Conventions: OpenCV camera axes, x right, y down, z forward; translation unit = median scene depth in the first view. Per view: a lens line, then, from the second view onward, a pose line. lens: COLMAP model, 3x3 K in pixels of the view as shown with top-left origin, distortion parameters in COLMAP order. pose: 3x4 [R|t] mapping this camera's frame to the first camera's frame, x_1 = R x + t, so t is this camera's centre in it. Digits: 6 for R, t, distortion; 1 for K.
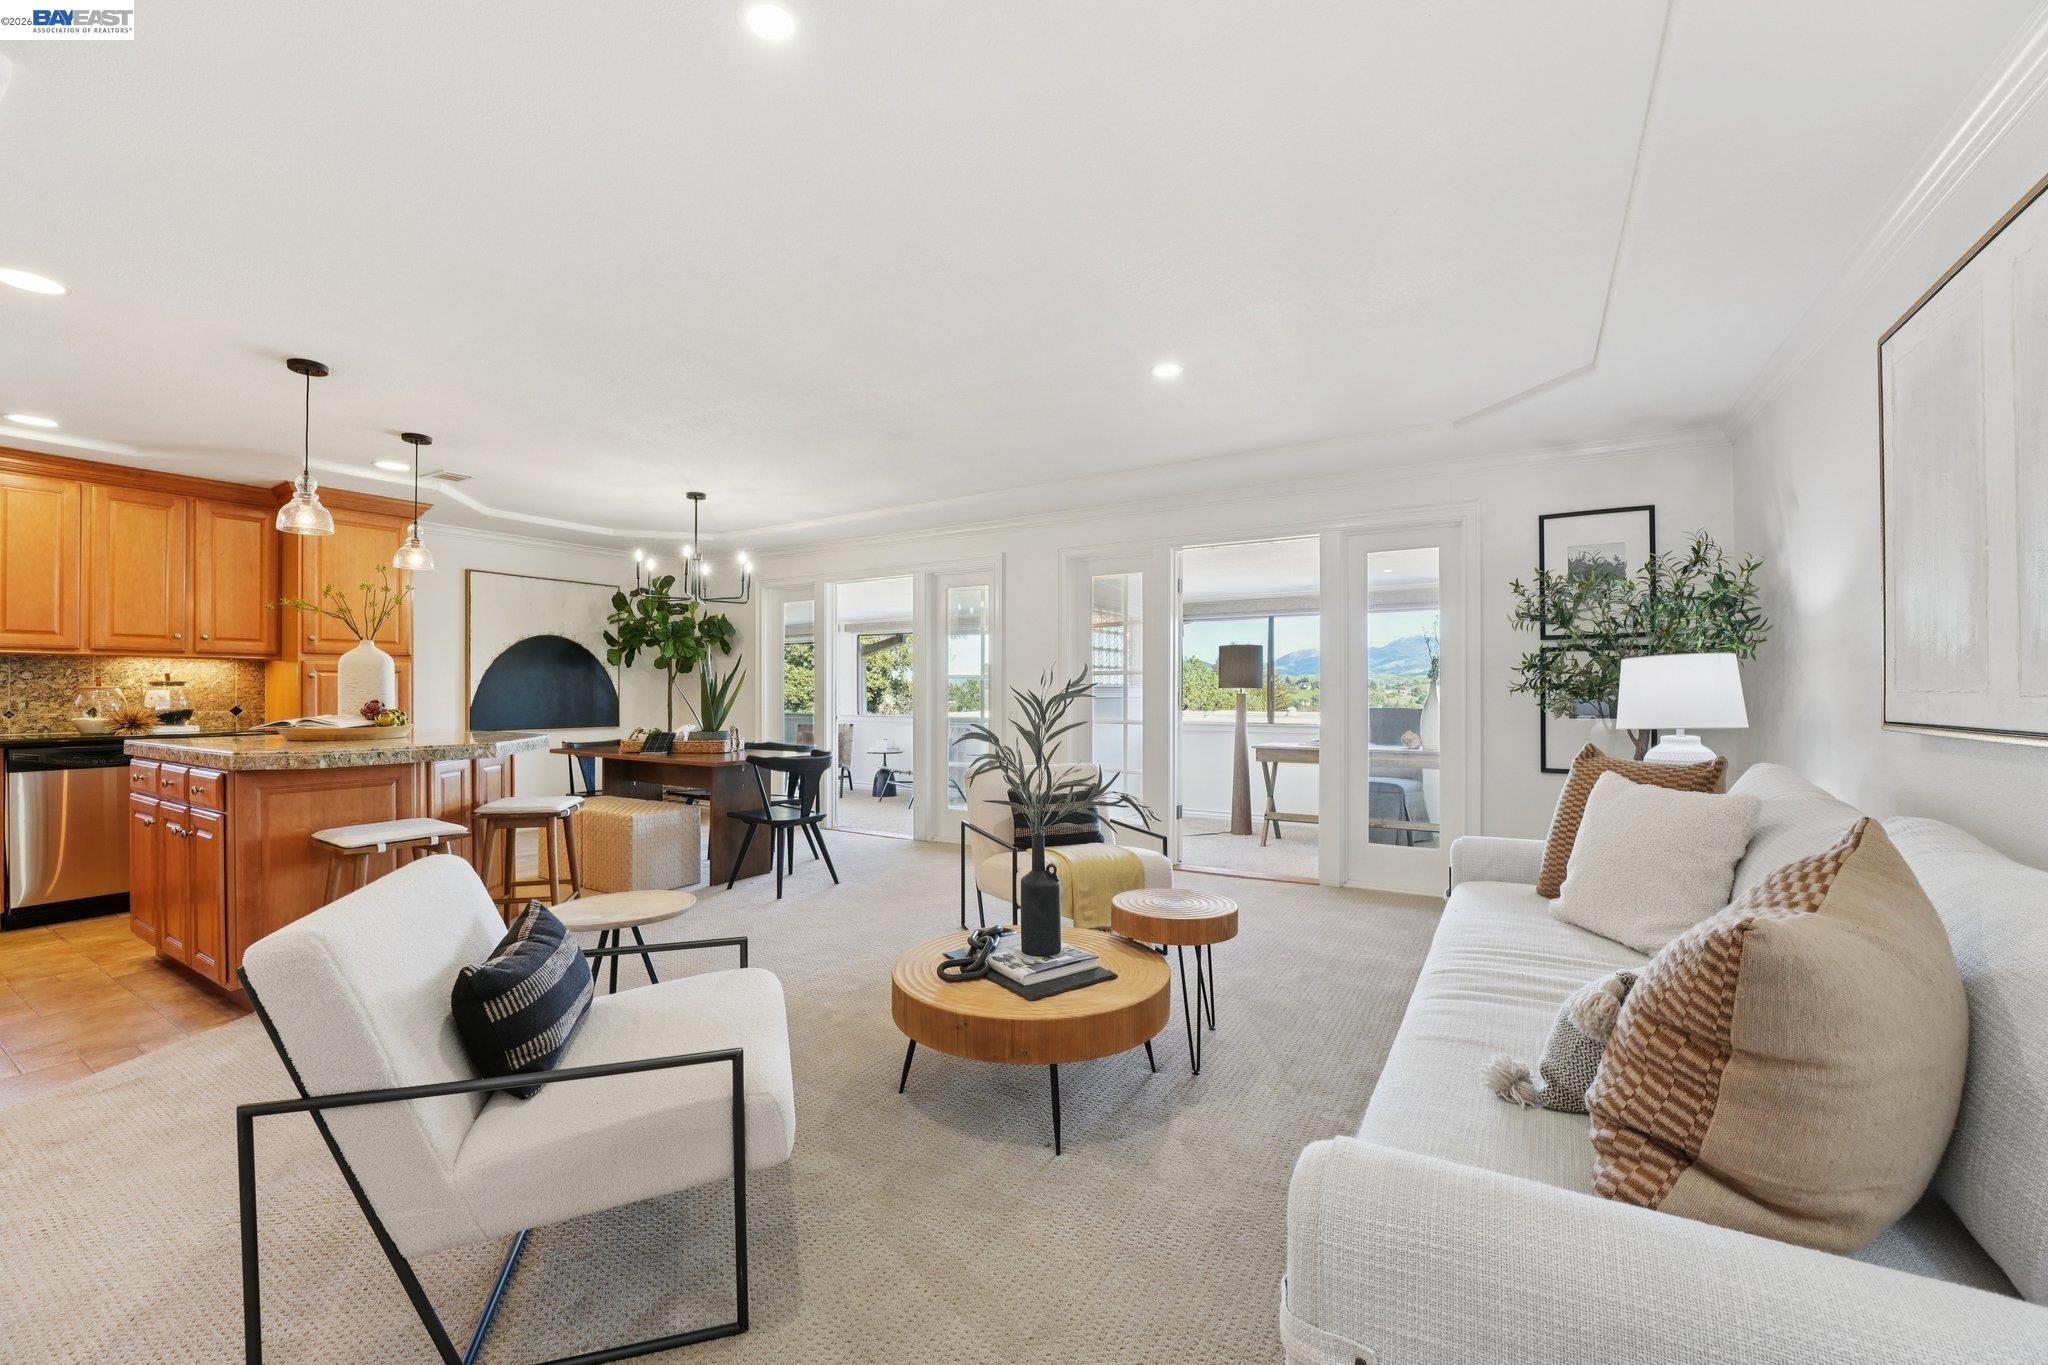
lens RADIAL K [[835.0, 0, 1019.9], [0, 835.0, 689.3], [0, 0, 1]] dist [-0.032810, 0.004820]
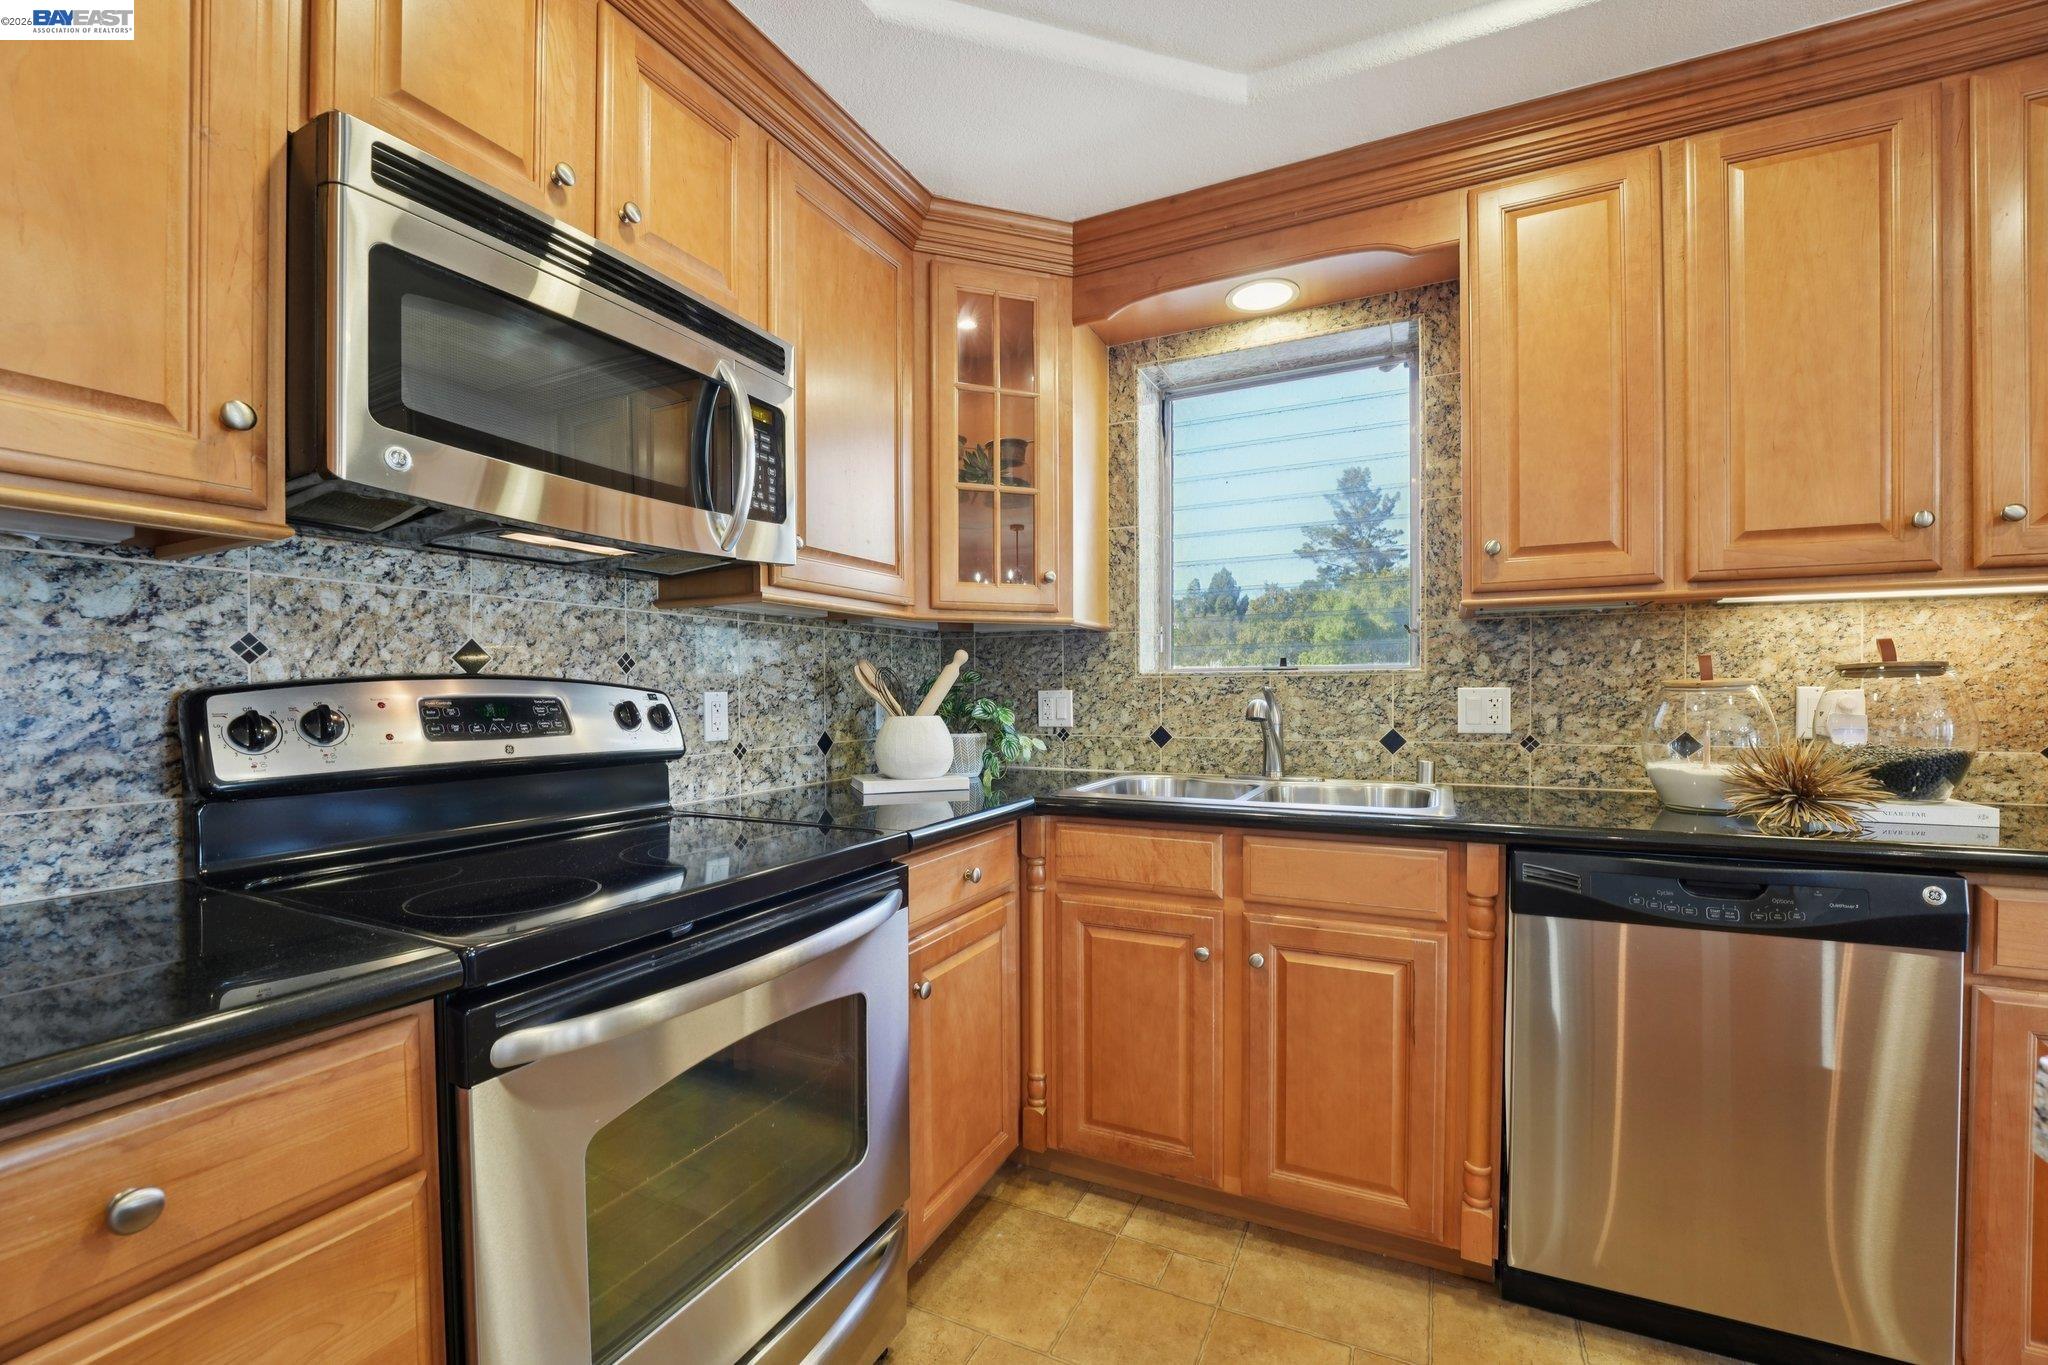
lens RADIAL K [[835.0, 0, 1021.9], [0, 835.0, 704.3], [0, 0, 1]] dist [-0.032810, 0.004820]
pose [[0.084805, 0.016546, -0.996260, -0.772718], [0.007978, 0.999819, 0.017284, -0.001526], [0.996366, -0.009414, 0.084657, 0.635683]]
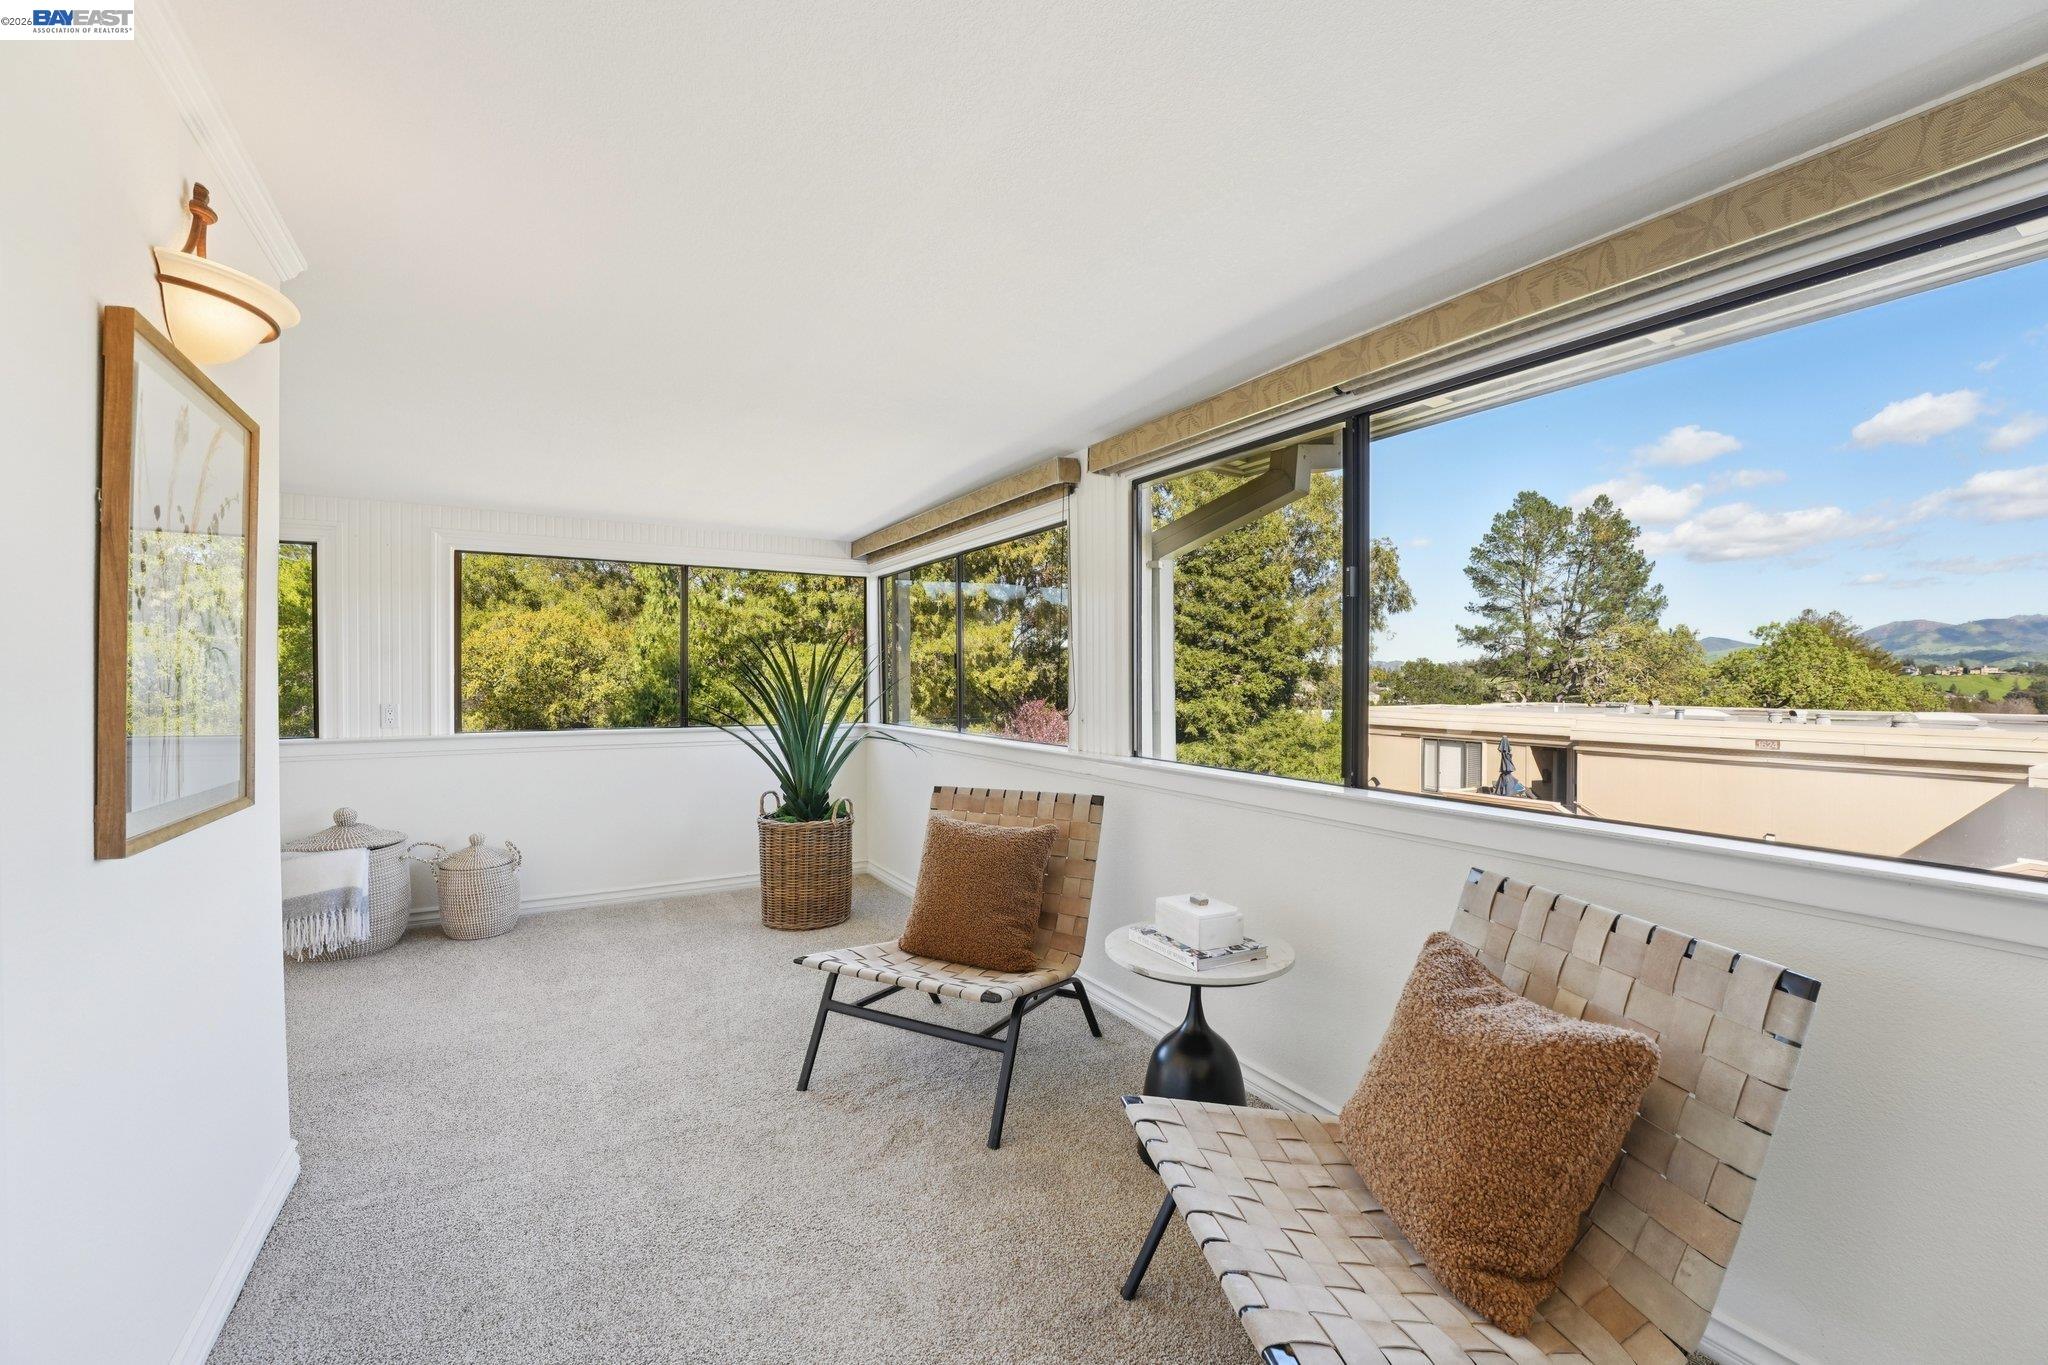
lens RADIAL K [[835.0, 0, 1014.1], [0, 835.0, 683.8], [0, 0, 1]] dist [-0.032810, 0.004820]
pose [[0.878075, 0.003494, -0.478510, -0.210513], [0.001502, 0.999948, 0.010057, 0.003630], [0.478520, -0.009550, 0.878025, 1.619912]]
